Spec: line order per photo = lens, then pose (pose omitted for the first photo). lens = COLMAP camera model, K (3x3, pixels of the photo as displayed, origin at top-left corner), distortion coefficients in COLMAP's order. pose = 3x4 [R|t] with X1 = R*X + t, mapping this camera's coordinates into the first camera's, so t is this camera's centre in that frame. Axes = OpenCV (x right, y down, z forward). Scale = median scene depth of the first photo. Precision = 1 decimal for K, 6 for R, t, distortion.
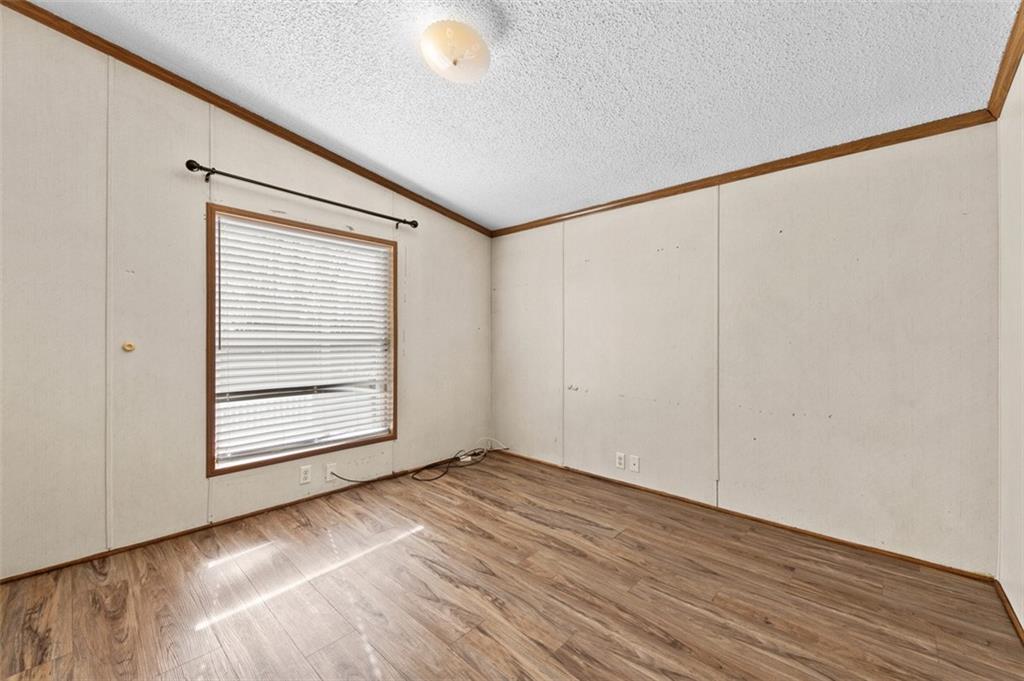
lens RADIAL K [[410.3, 0, 512.5], [0, 410.3, 338.6], [0, 0, 1]] dist [0.002626, -0.002874]
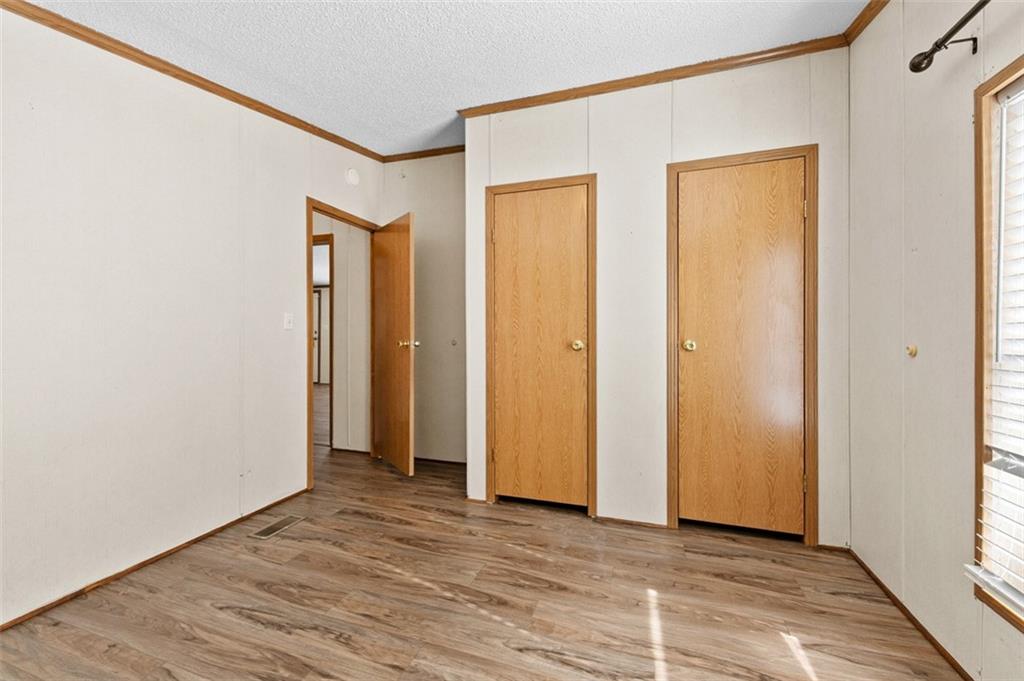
lens RADIAL K [[410.3, 0, 510.1], [0, 410.3, 338.9], [0, 0, 1]] dist [0.002626, -0.002874]
pose [[-0.913115, -0.005253, -0.407668, 0.063252], [-0.007146, 0.999970, 0.003120, 0.001729], [0.407639, 0.005762, -0.913125, 1.815722]]
